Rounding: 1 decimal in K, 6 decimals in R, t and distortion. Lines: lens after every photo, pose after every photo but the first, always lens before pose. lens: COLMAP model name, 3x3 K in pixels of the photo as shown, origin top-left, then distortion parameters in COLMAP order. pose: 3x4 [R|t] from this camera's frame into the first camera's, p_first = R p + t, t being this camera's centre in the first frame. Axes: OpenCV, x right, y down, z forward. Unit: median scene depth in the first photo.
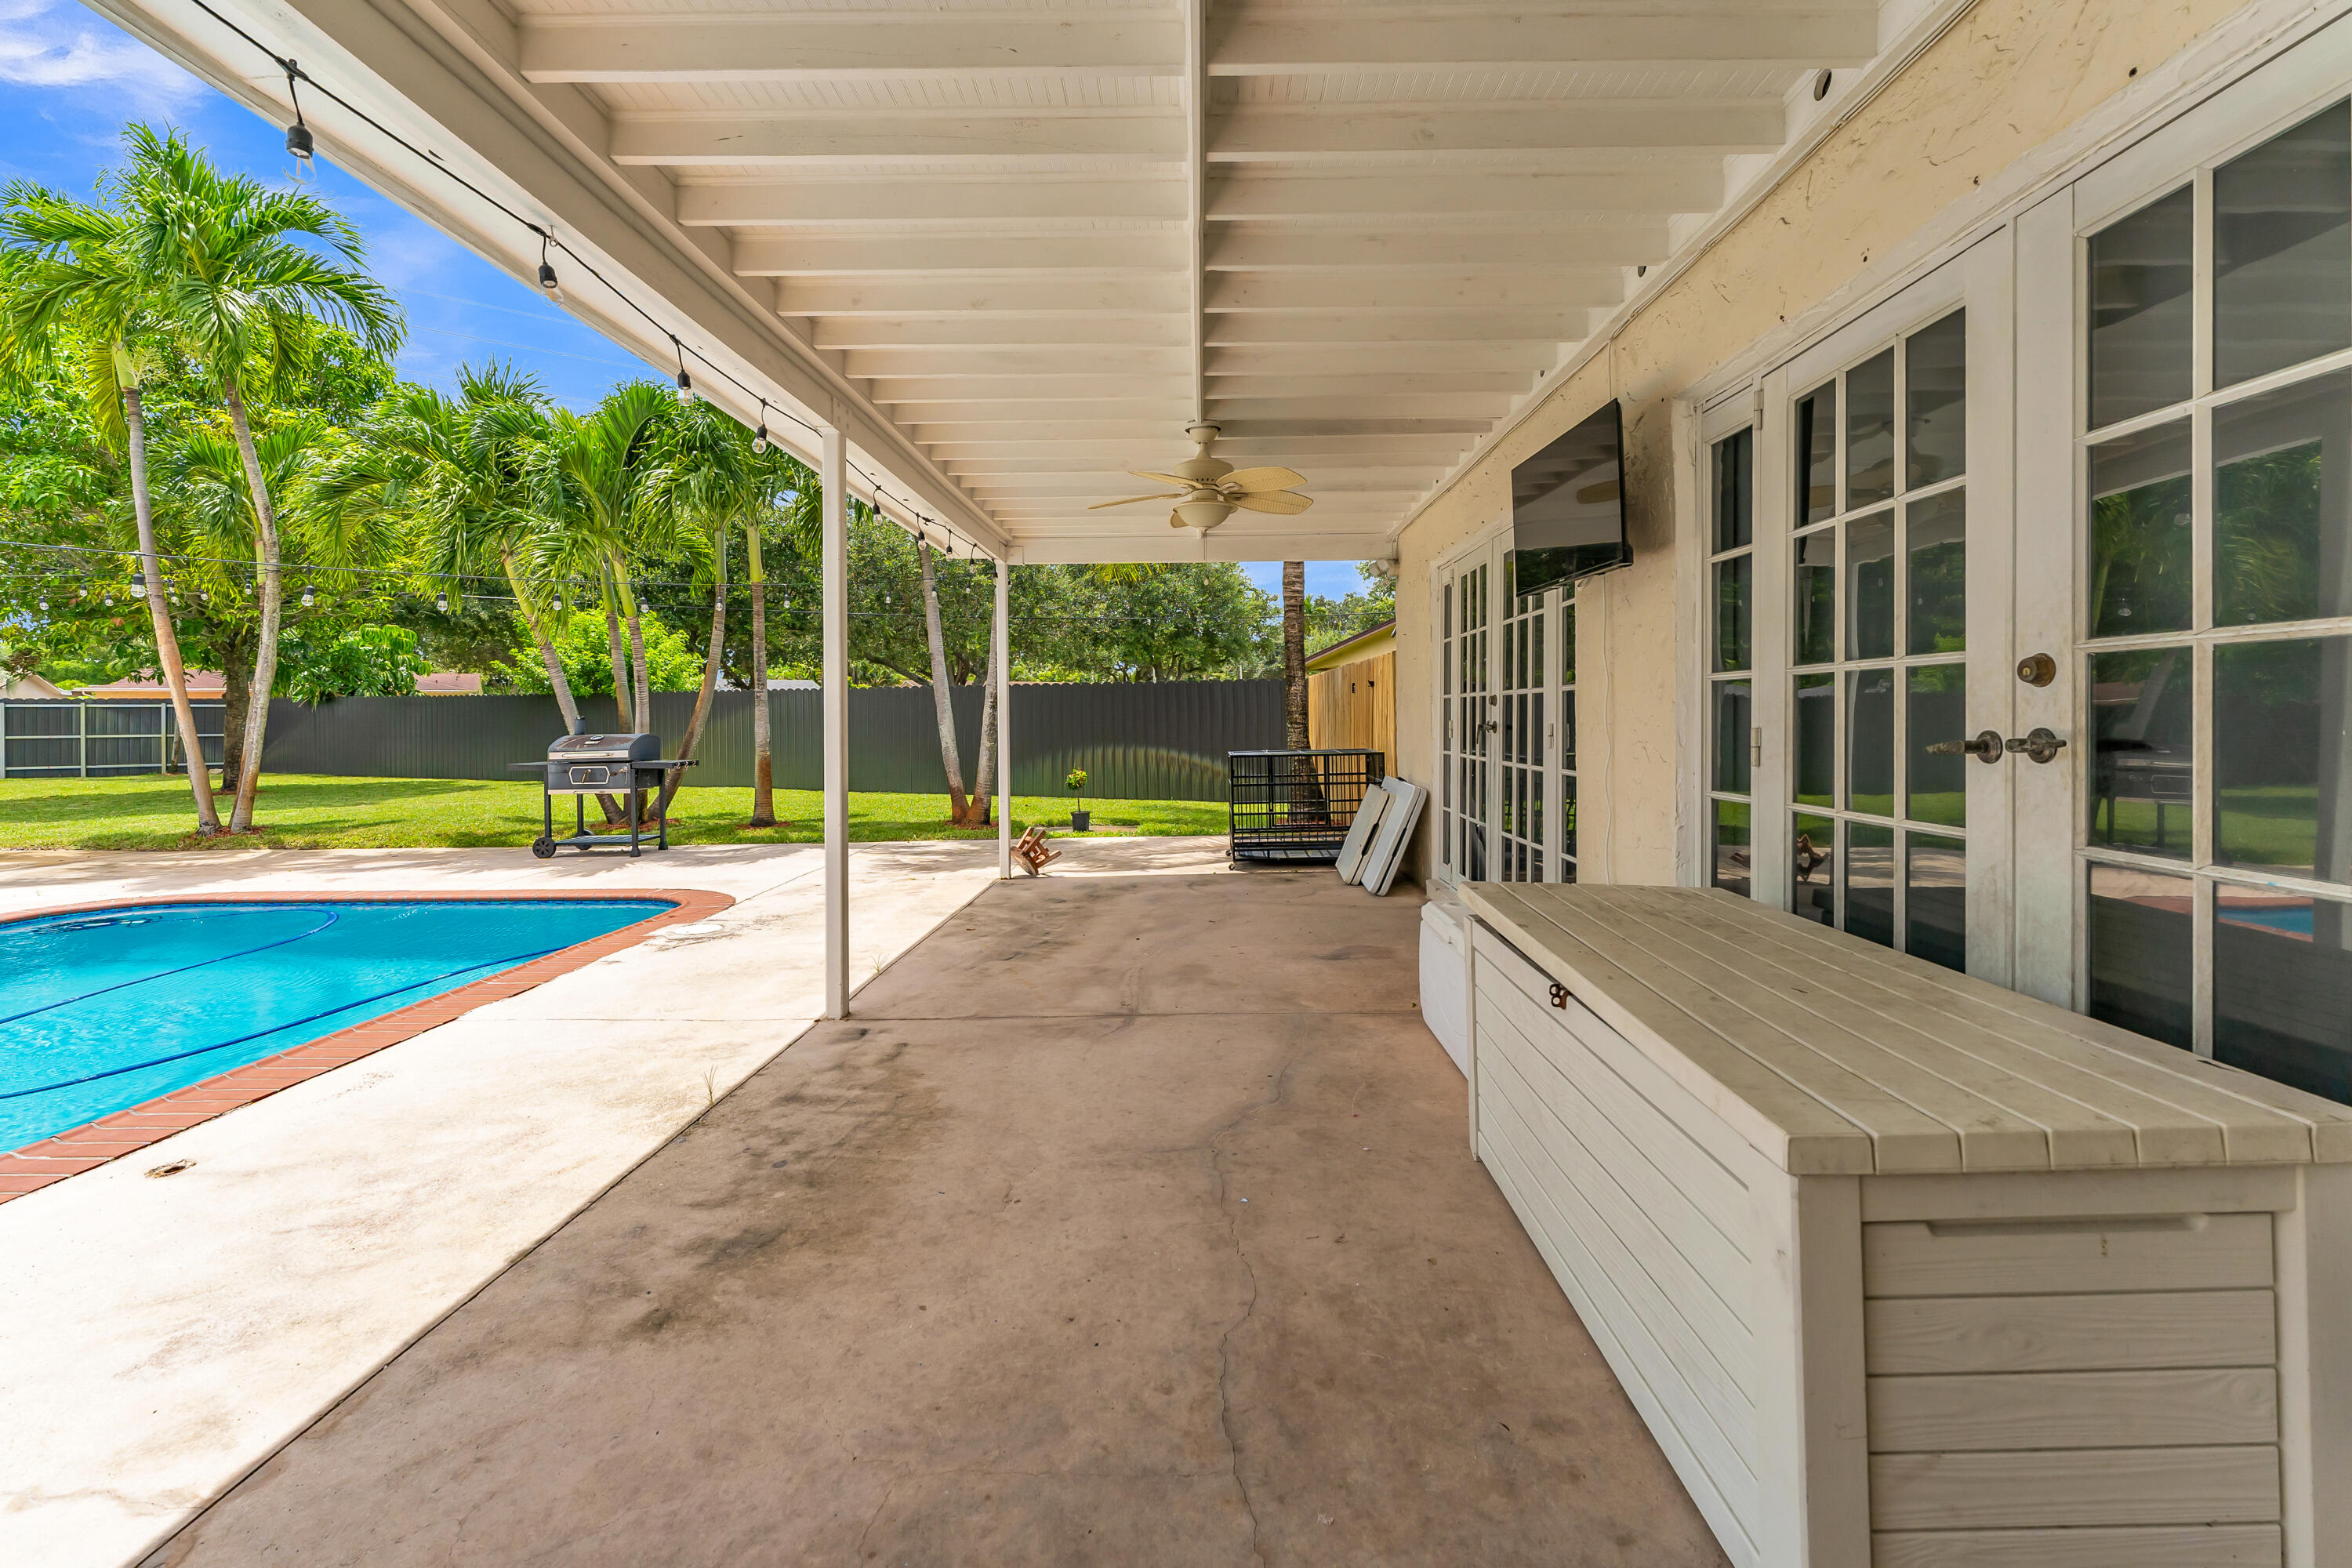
lens RADIAL K [[1040.8, 0, 1168.1], [0, 1040.8, 748.1], [0, 0, 1]] dist [0.001153, 0.000048]
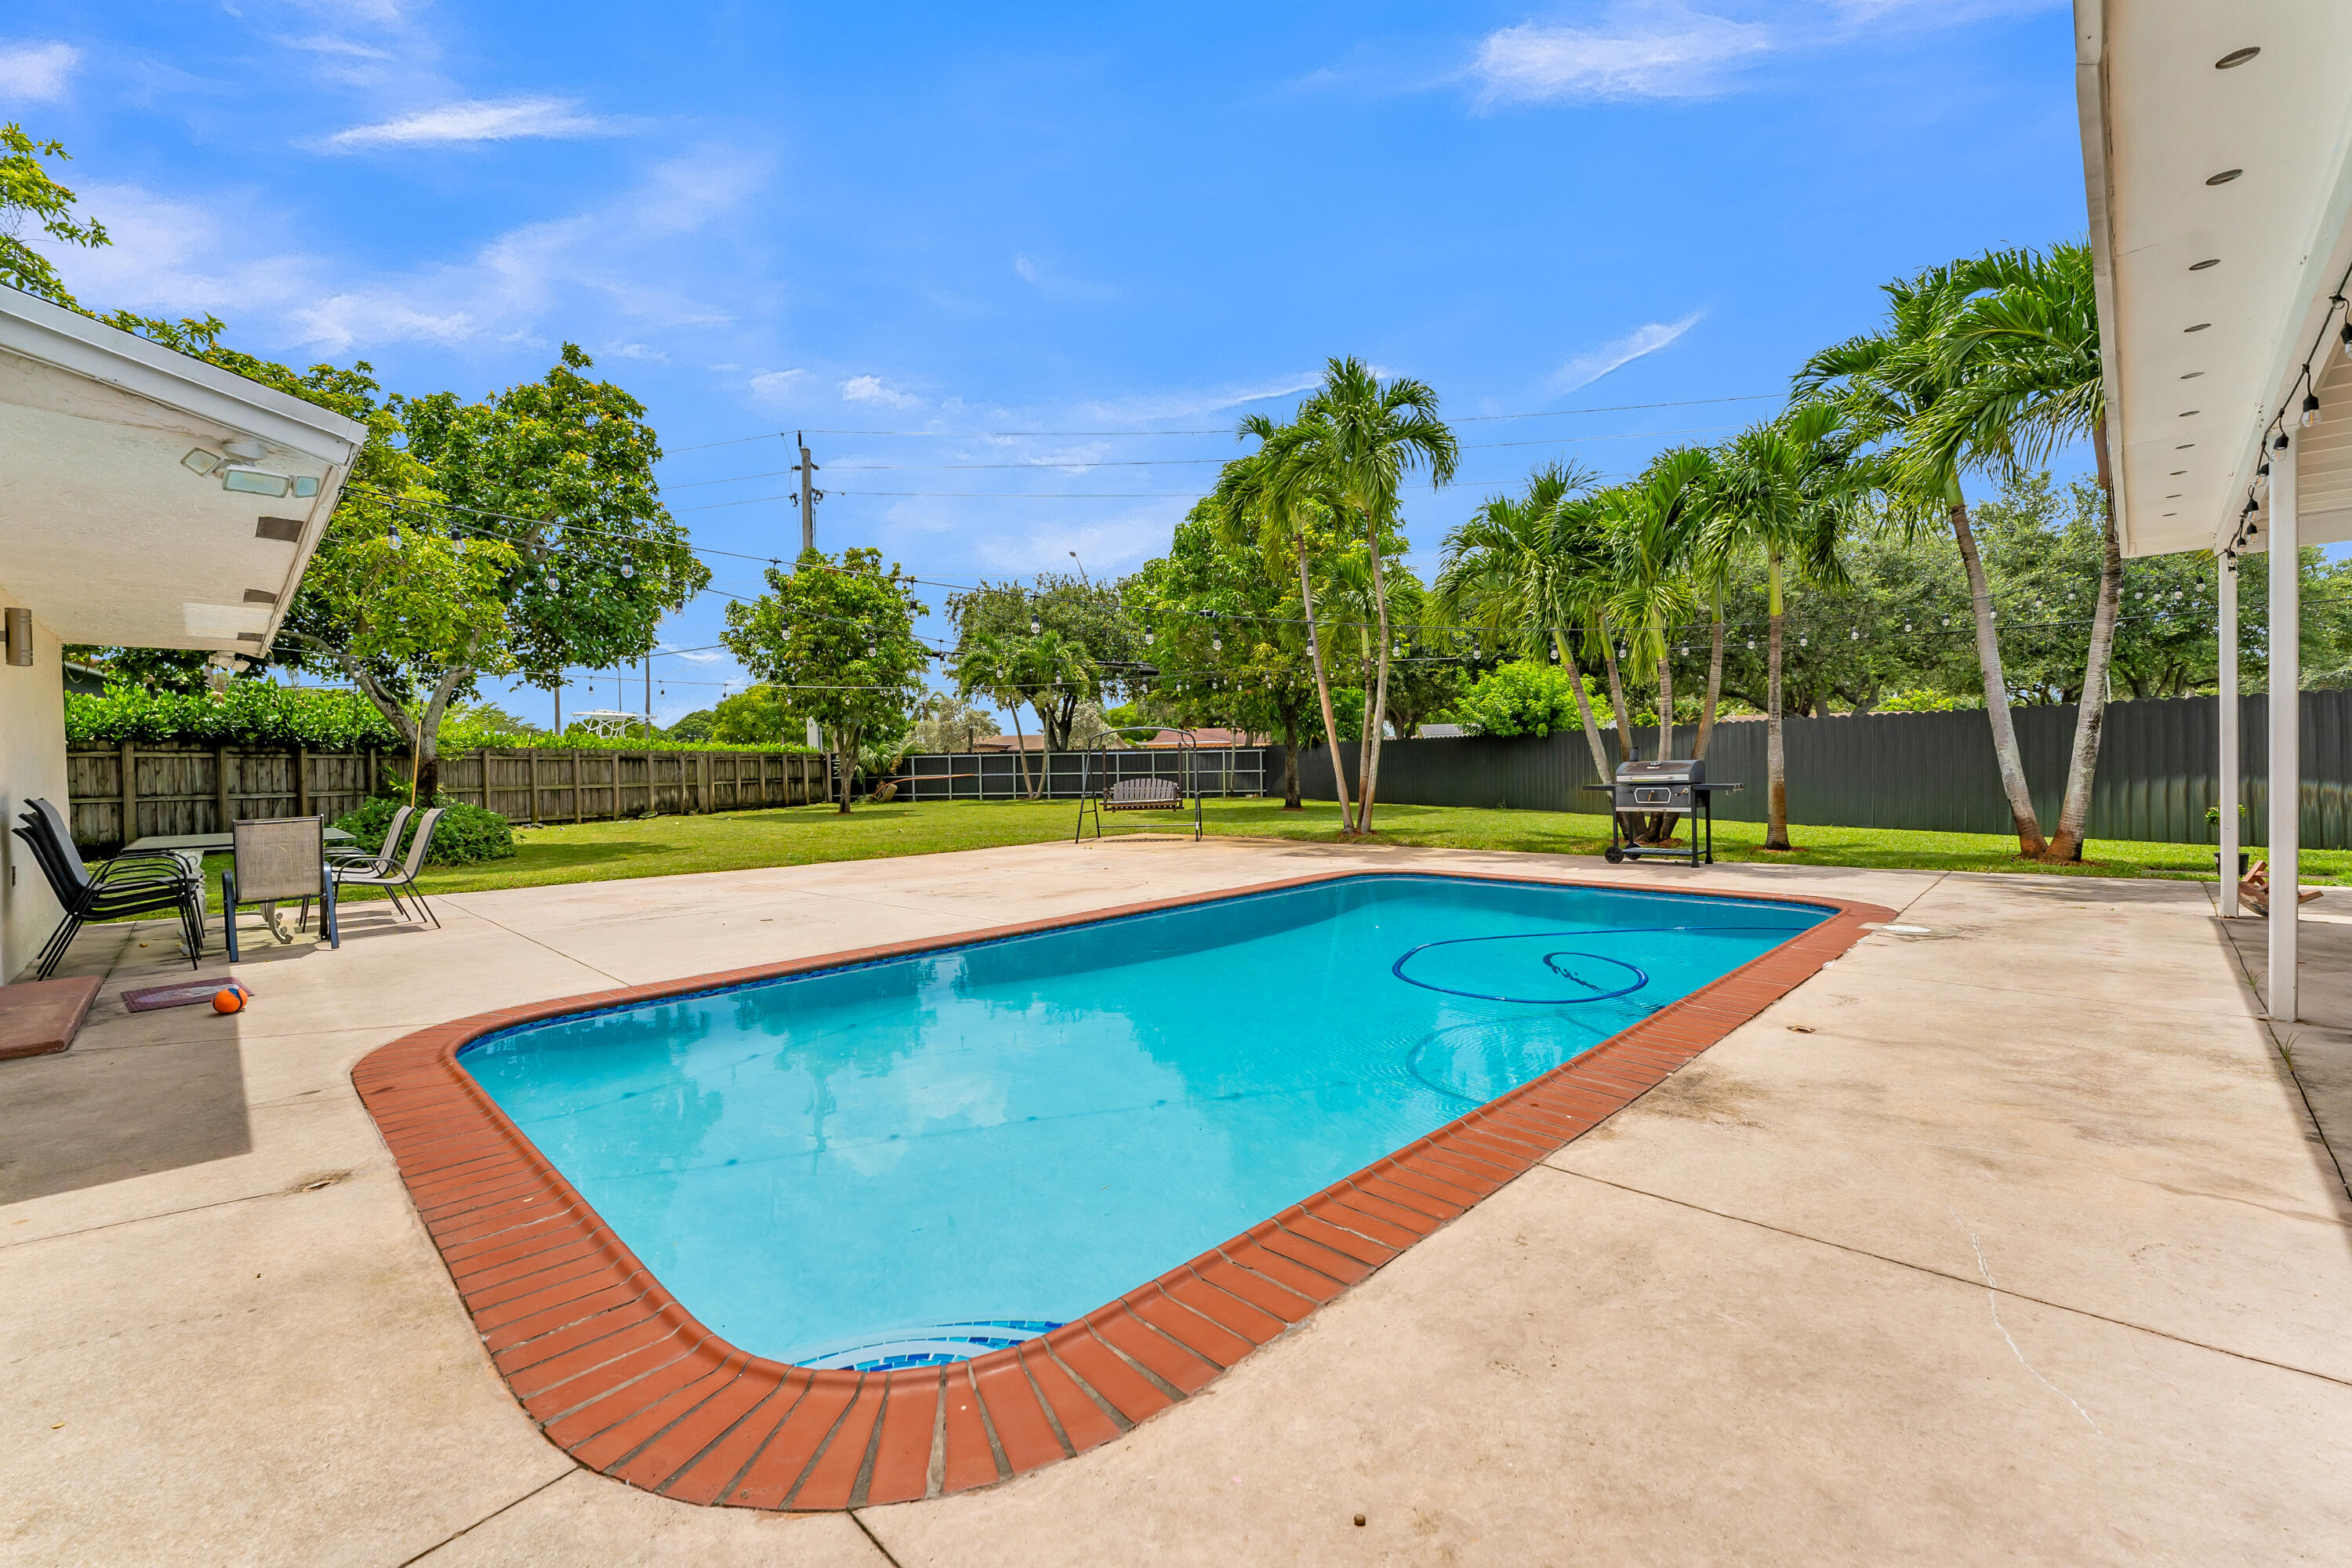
lens RADIAL K [[970.7, 0, 1176.0], [0, 970.7, 784.0], [0, 0, 1]] dist [-0.001330, -0.000214]
pose [[0.692174, 0.005753, -0.721708, -0.130831], [-0.006705, 0.999976, 0.001541, 0.014403], [0.721700, 0.003773, 0.692196, -0.131014]]
